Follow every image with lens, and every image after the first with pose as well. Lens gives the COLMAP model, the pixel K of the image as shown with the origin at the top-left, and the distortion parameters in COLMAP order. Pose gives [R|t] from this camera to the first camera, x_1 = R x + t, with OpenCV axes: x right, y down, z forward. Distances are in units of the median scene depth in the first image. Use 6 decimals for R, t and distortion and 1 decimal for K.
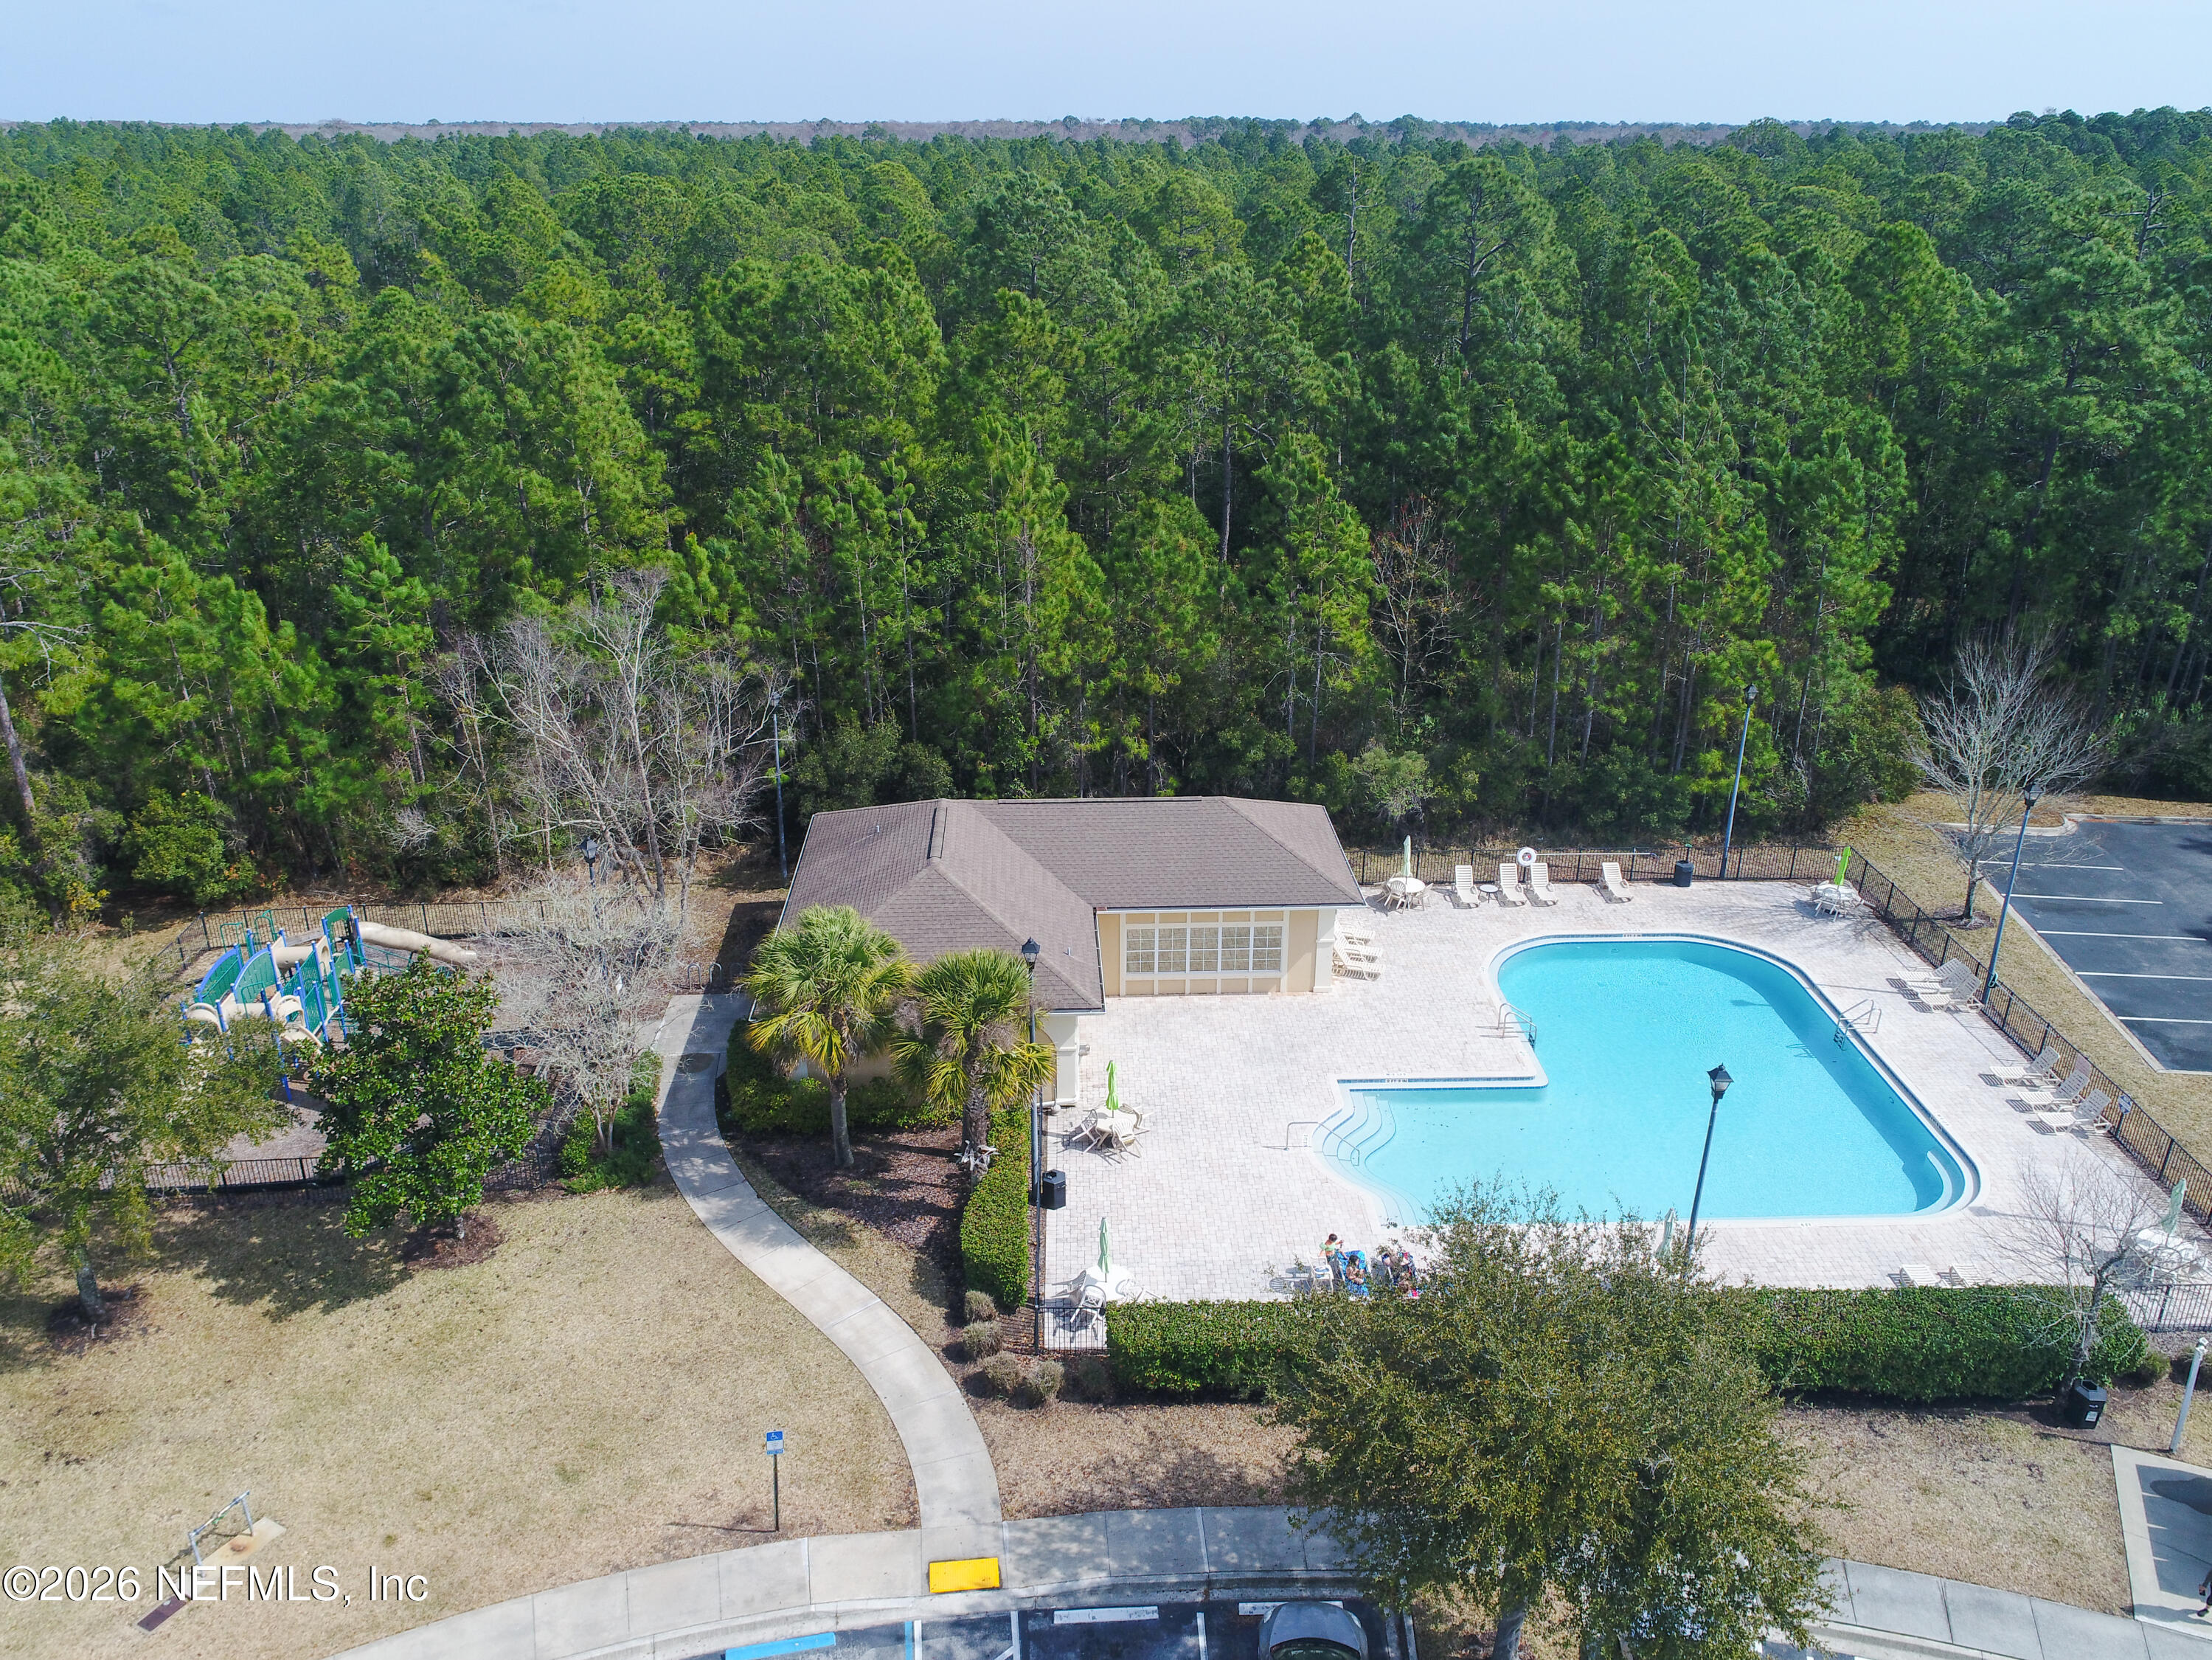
lens RADIAL K [[1735.2, 0, 1099.6], [0, 1735.2, 831.2], [0, 0, 1]] dist [-0.001418, -0.004402]
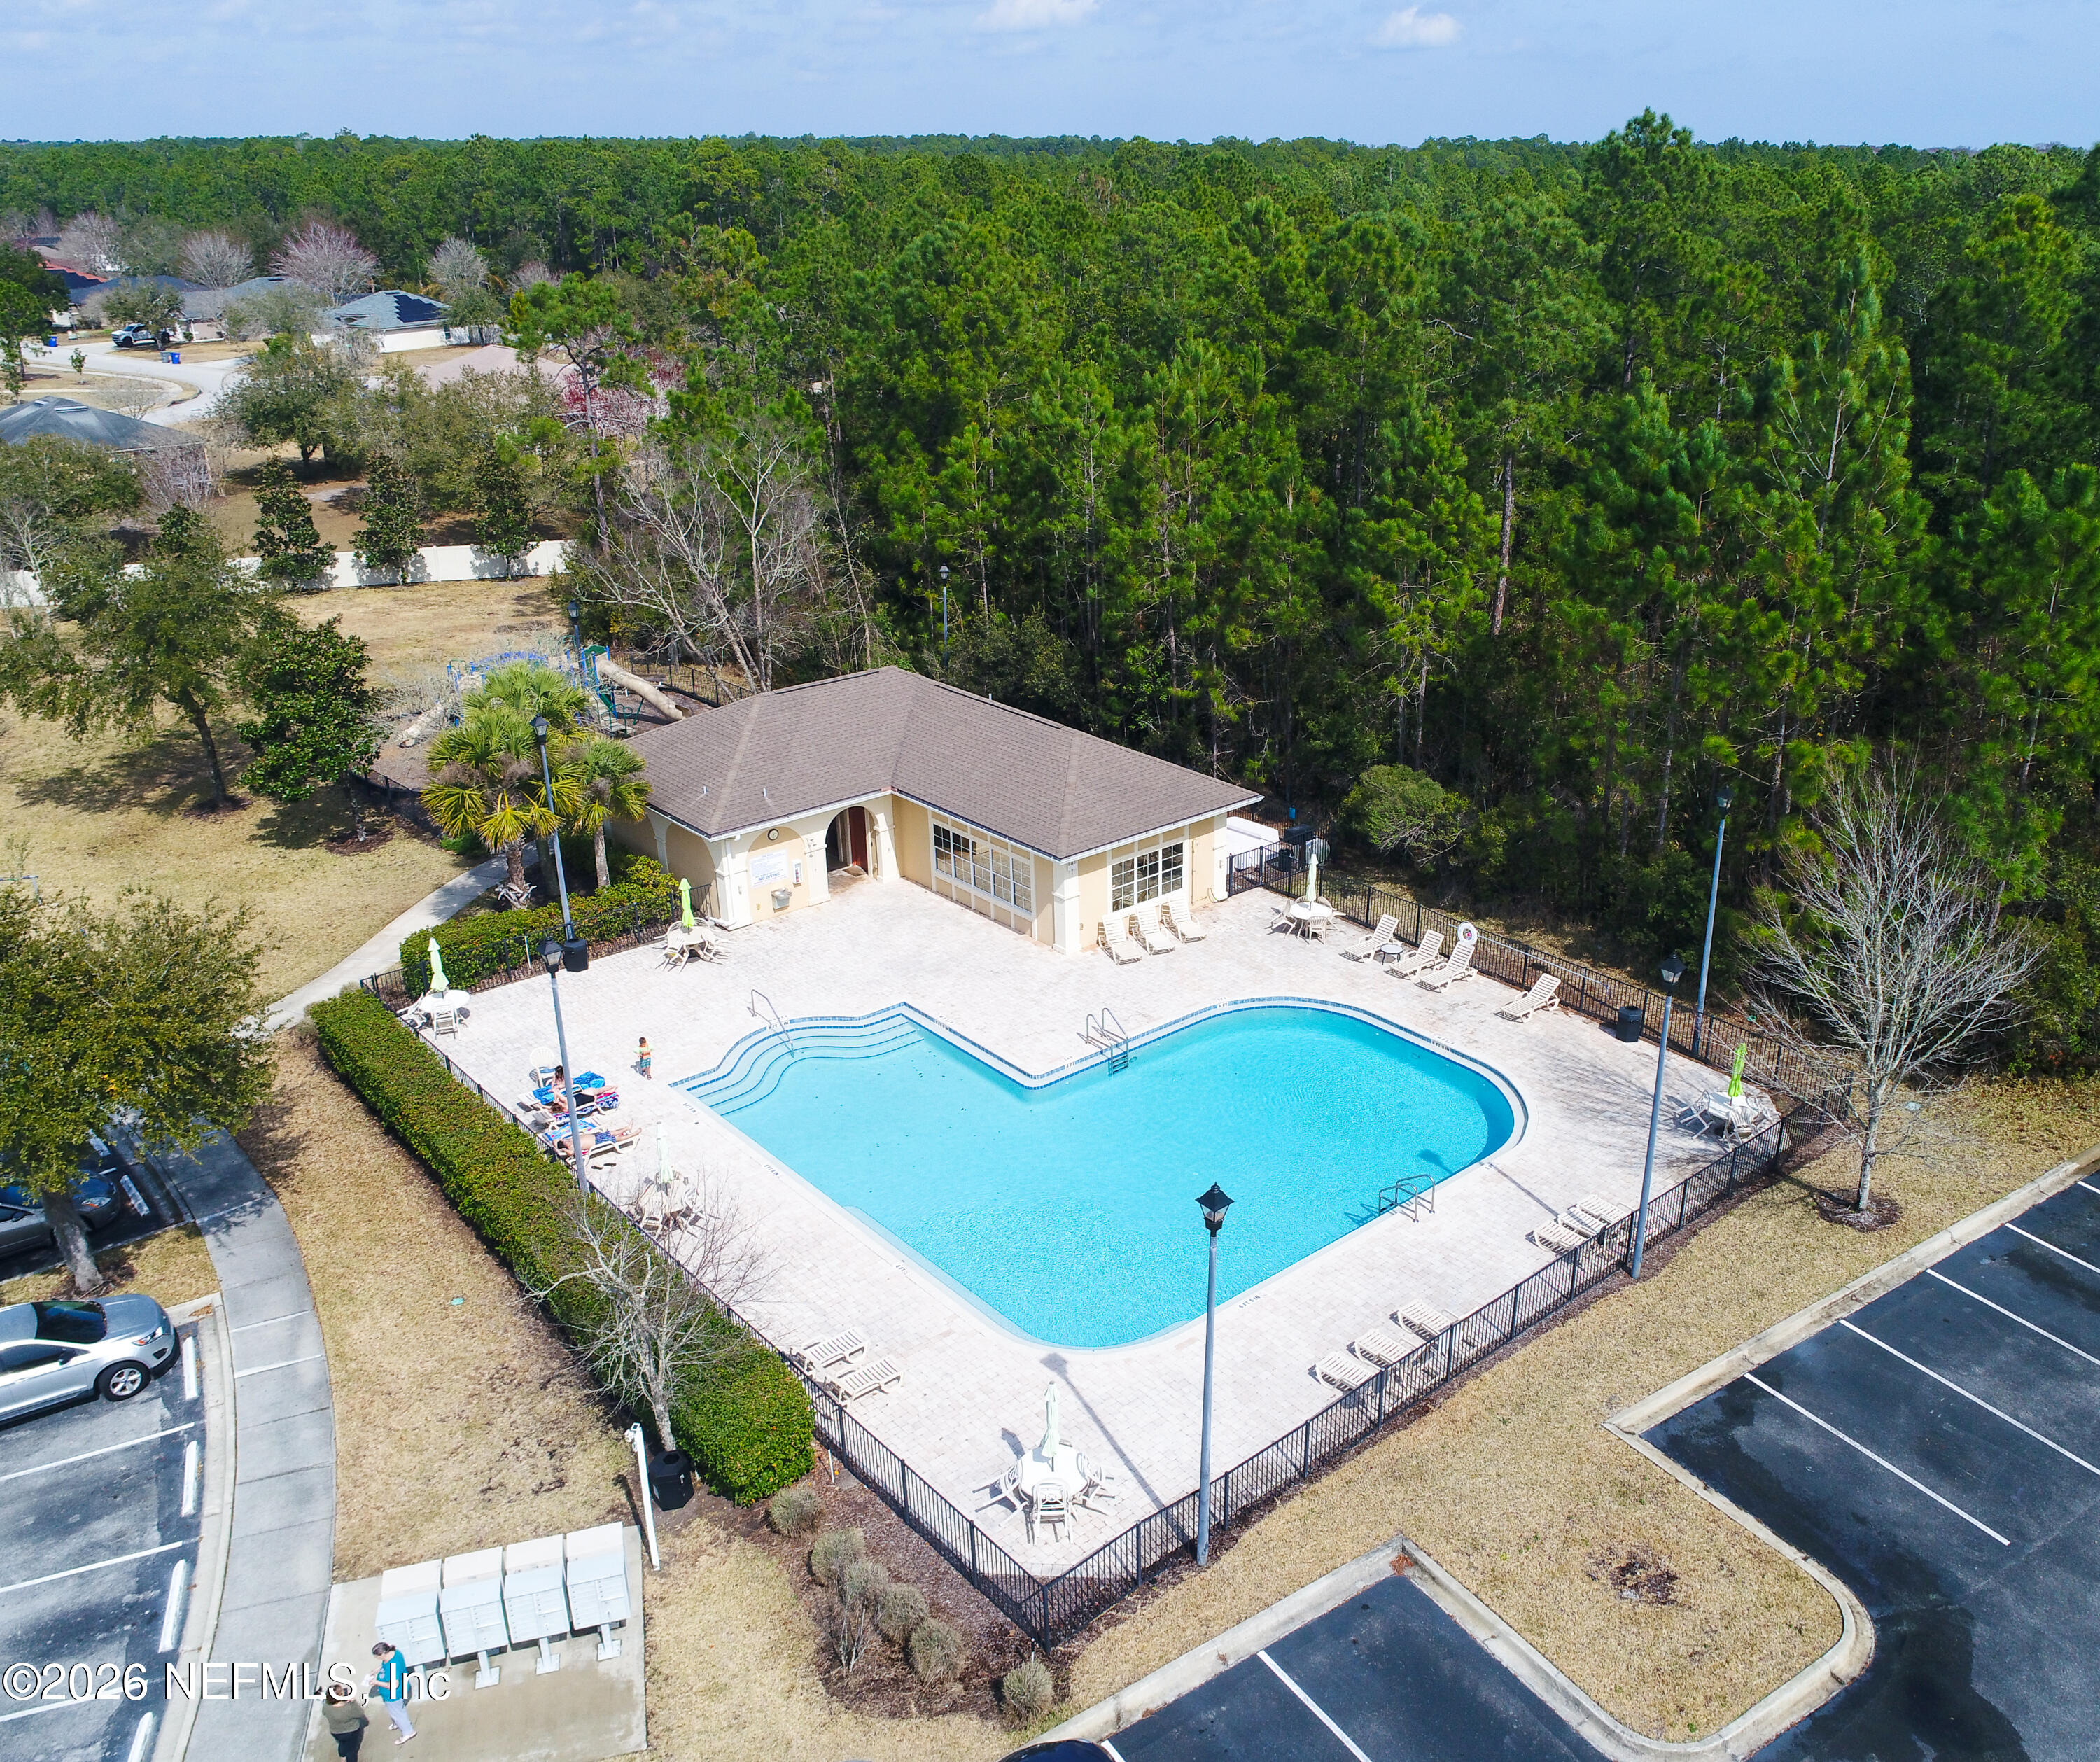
lens RADIAL K [[1873.6, 0, 1054.5], [0, 1873.6, 882.4], [0, 0, 1]] dist [0.009184, 0.001463]
pose [[0.608547, 0.289893, -0.738669, 0.908028], [-0.295055, 0.946801, 0.128496, -0.072604], [0.736623, 0.139752, 0.661707, 0.368078]]
